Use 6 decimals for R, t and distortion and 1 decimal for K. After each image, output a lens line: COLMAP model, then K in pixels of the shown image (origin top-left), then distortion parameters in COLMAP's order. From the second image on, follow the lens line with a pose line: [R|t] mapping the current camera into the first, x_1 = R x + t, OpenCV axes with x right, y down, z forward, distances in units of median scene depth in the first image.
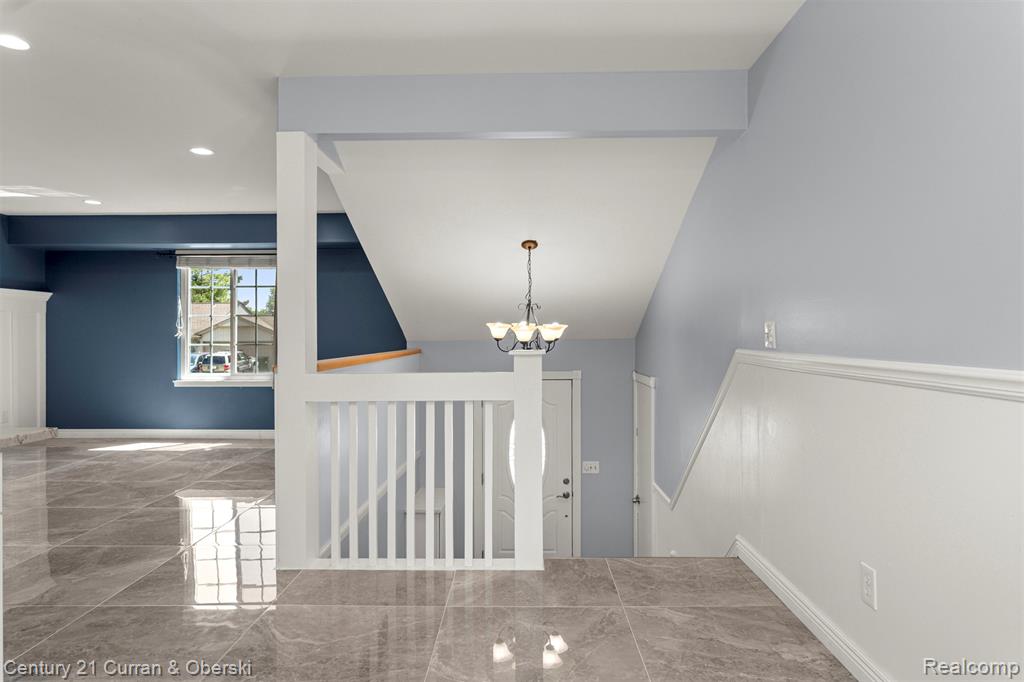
lens RADIAL K [[623.5, 0, 513.2], [0, 623.5, 339.5], [0, 0, 1]] dist [-0.007275, 0.008403]
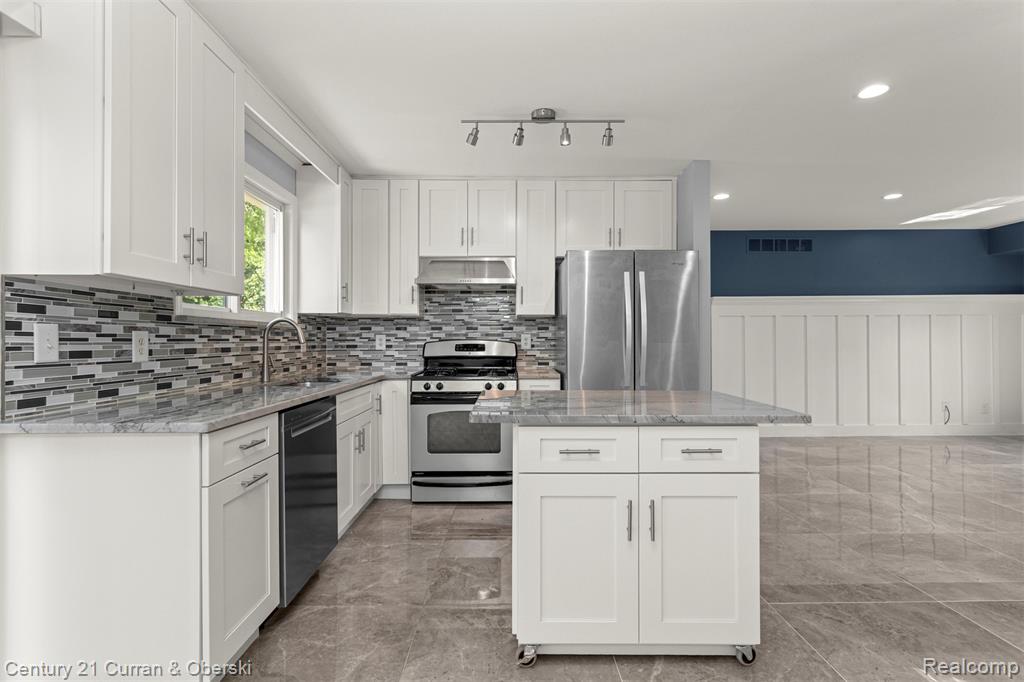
lens RADIAL K [[485.6, 0, 508.9], [0, 485.6, 339.2], [0, 0, 1]] dist [0.002984, -0.000046]
pose [[0.024911, 0.001186, -0.999689, 0.058279], [-0.001757, 0.999998, 0.001143, -0.000204], [0.999688, 0.001728, 0.024913, 0.146689]]
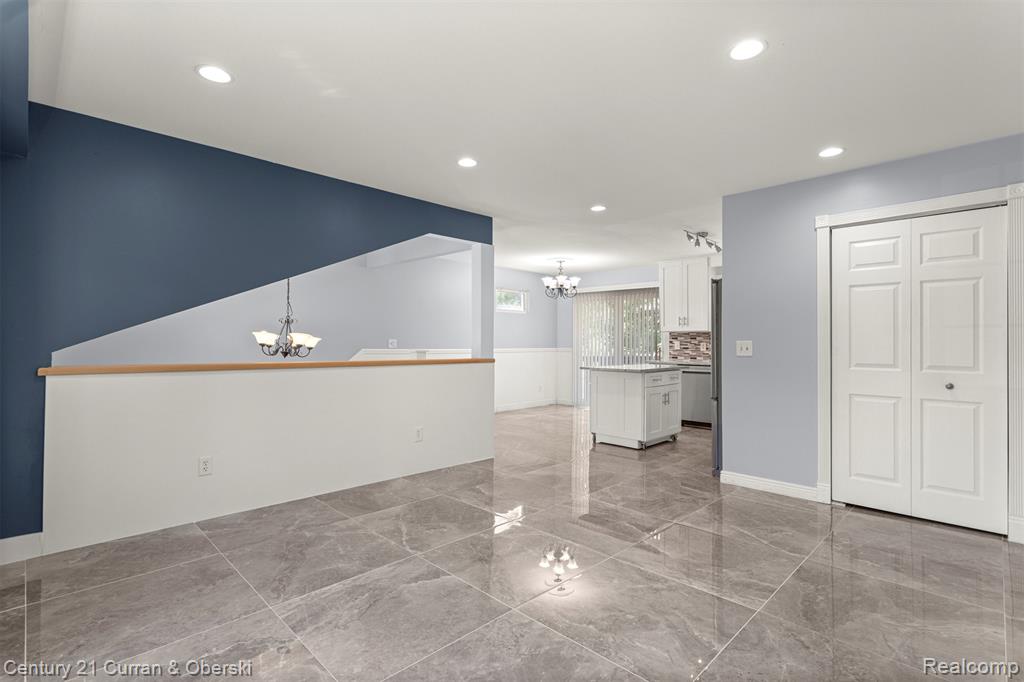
lens RADIAL K [[485.6, 0, 503.9], [0, 485.6, 339.7], [0, 0, 1]] dist [0.002984, -0.000046]
pose [[-0.712839, 0.005338, 0.701307, -0.934147], [0.001441, 0.999980, -0.006146, -0.005841], [-0.701326, -0.003370, -0.712833, 1.292818]]
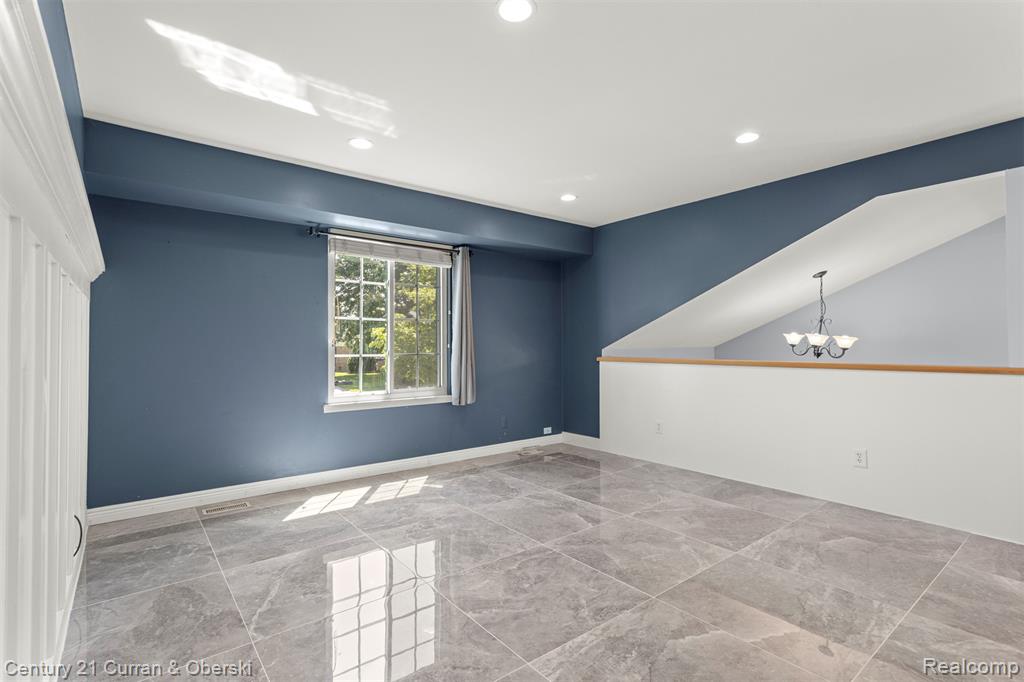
lens RADIAL K [[485.6, 0, 515.4], [0, 485.6, 340.3], [0, 0, 1]] dist [0.002984, -0.000046]
pose [[0.768102, 0.006945, 0.640290, -1.025379], [0.004978, 0.999846, -0.016817, 0.000946], [-0.640308, 0.016105, 0.767950, 0.575899]]
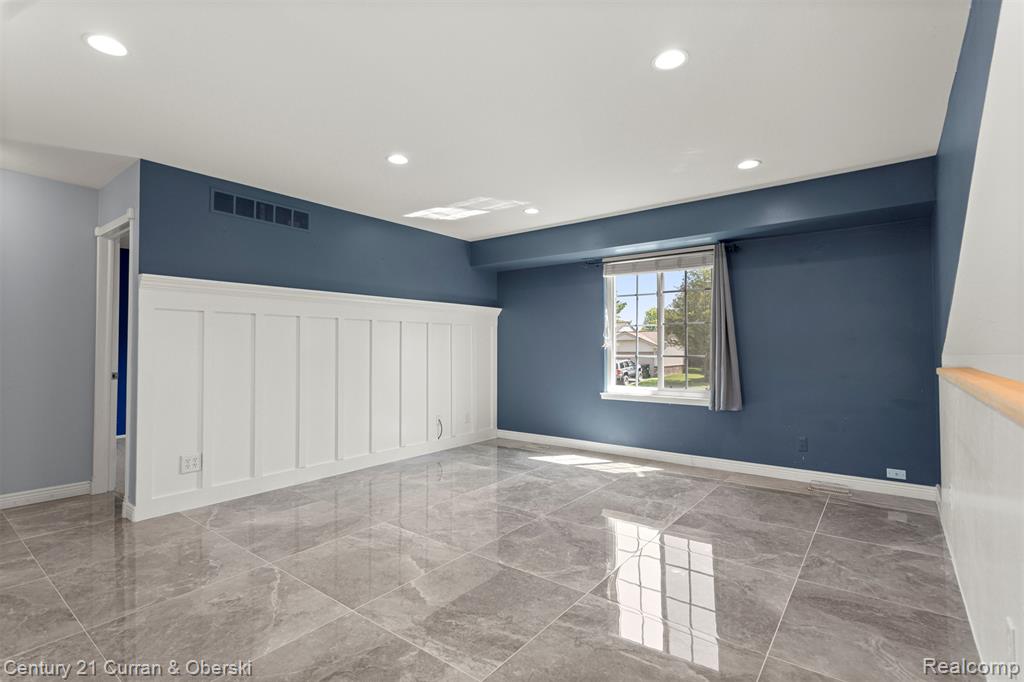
lens RADIAL K [[485.6, 0, 511.9], [0, 485.6, 338.5], [0, 0, 1]] dist [0.002984, -0.000046]
pose [[0.804368, -0.010435, -0.594039, -0.284852], [-0.004612, 0.999706, -0.023807, 0.000703], [0.594113, 0.021890, 0.804084, 0.424624]]
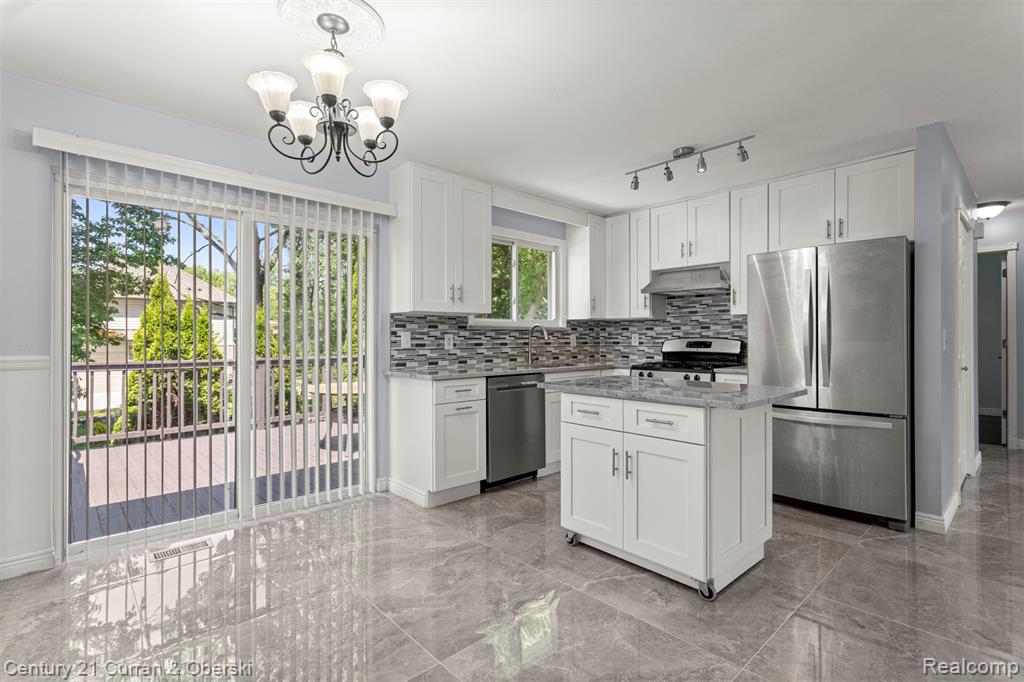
lens RADIAL K [[485.6, 0, 510.5], [0, 485.6, 338.0], [0, 0, 1]] dist [0.002984, -0.000046]
pose [[-0.722697, 0.005558, -0.691142, 0.138993], [0.002557, 0.999982, 0.005368, -0.003772], [0.691160, 0.002112, -0.722699, 0.512217]]
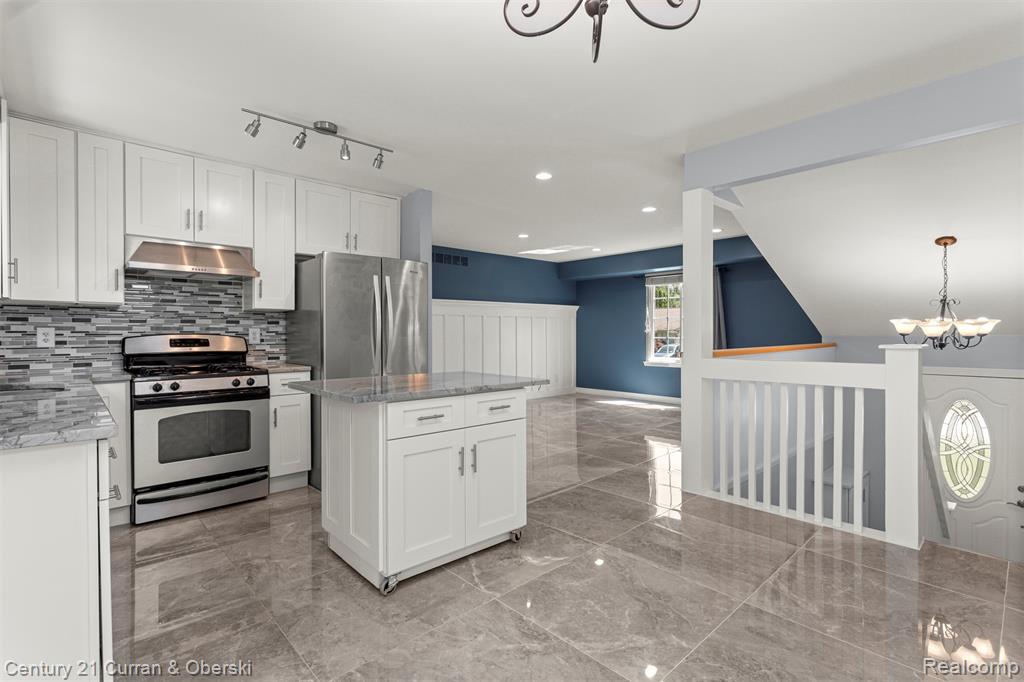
lens RADIAL K [[485.6, 0, 510.1], [0, 485.6, 337.6], [0, 0, 1]] dist [0.002984, -0.000046]
pose [[0.692711, 0.007273, -0.721178, 0.098953], [-0.002120, 0.999965, 0.008048, -0.000019], [0.721212, -0.004046, 0.692703, -0.051048]]
